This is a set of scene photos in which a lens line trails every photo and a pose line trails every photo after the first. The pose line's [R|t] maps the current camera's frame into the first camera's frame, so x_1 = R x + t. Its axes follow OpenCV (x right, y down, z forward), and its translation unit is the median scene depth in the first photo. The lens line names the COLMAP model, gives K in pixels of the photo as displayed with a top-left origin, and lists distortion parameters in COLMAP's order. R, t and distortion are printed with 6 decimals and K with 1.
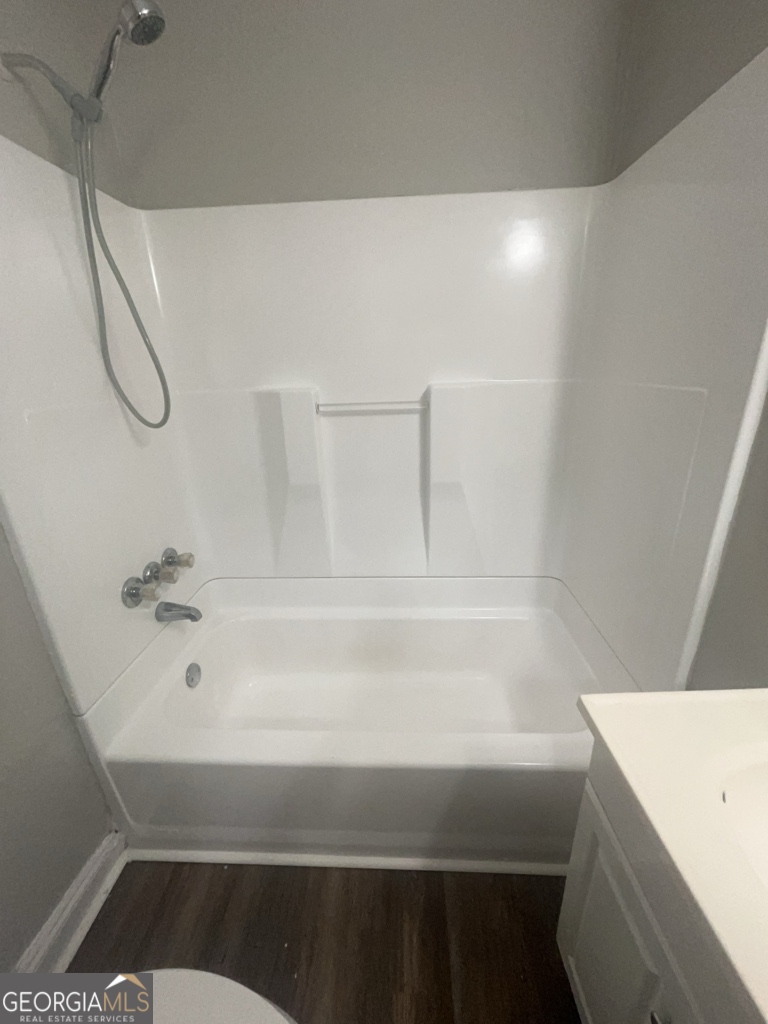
lens RADIAL K [[414.7, 0, 383.5], [0, 414.7, 511.1], [0, 0, 1]] dist [-0.003874, 0.000580]
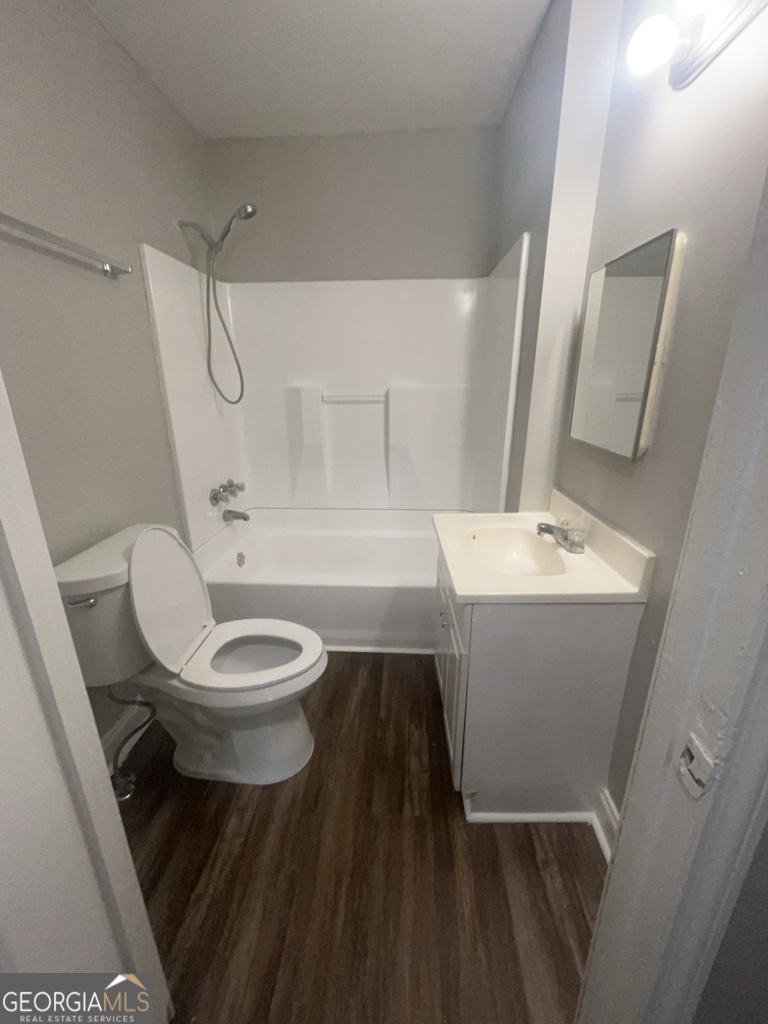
lens RADIAL K [[414.7, 0, 384.9], [0, 414.7, 509.0], [0, 0, 1]] dist [-0.003874, 0.000580]
pose [[0.999598, 0.028245, 0.002444, 0.104975], [-0.028172, 0.999265, -0.026014, 0.244323], [-0.003177, 0.025935, 0.999659, -0.687157]]
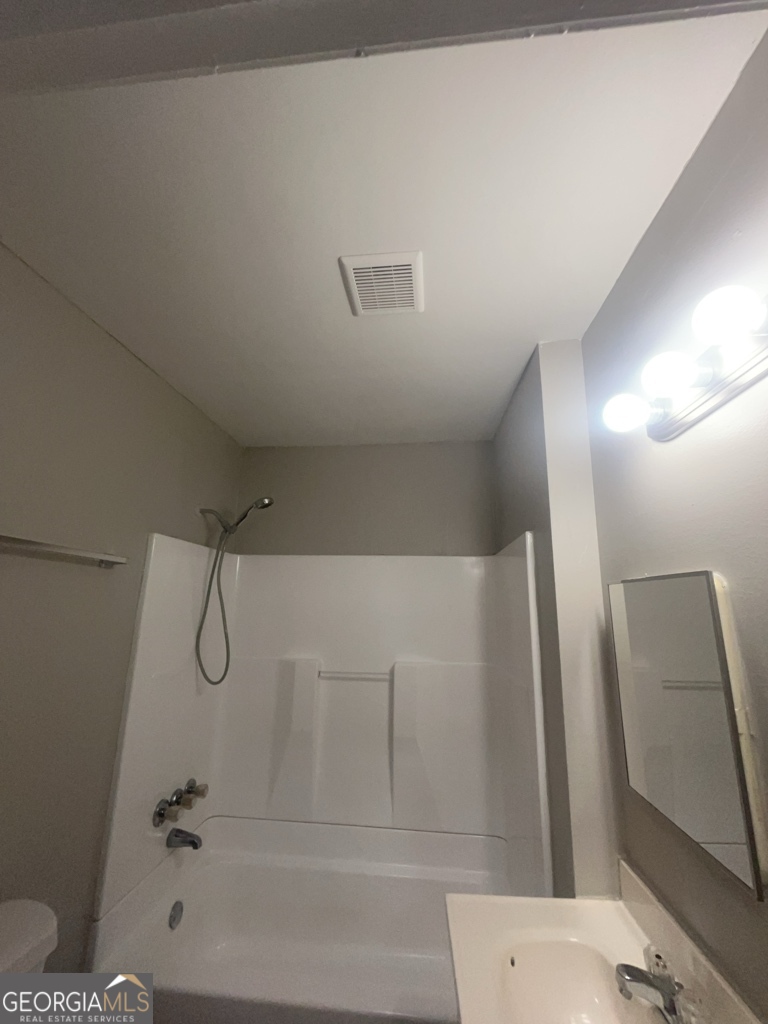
lens RADIAL K [[414.7, 0, 384.6], [0, 414.7, 508.4], [0, 0, 1]] dist [-0.003874, 0.000580]
pose [[0.997301, 0.037784, -0.062954, 0.150080], [-0.065817, 0.840081, -0.538453, 0.037305], [0.032542, 0.541143, 0.840300, -0.575834]]
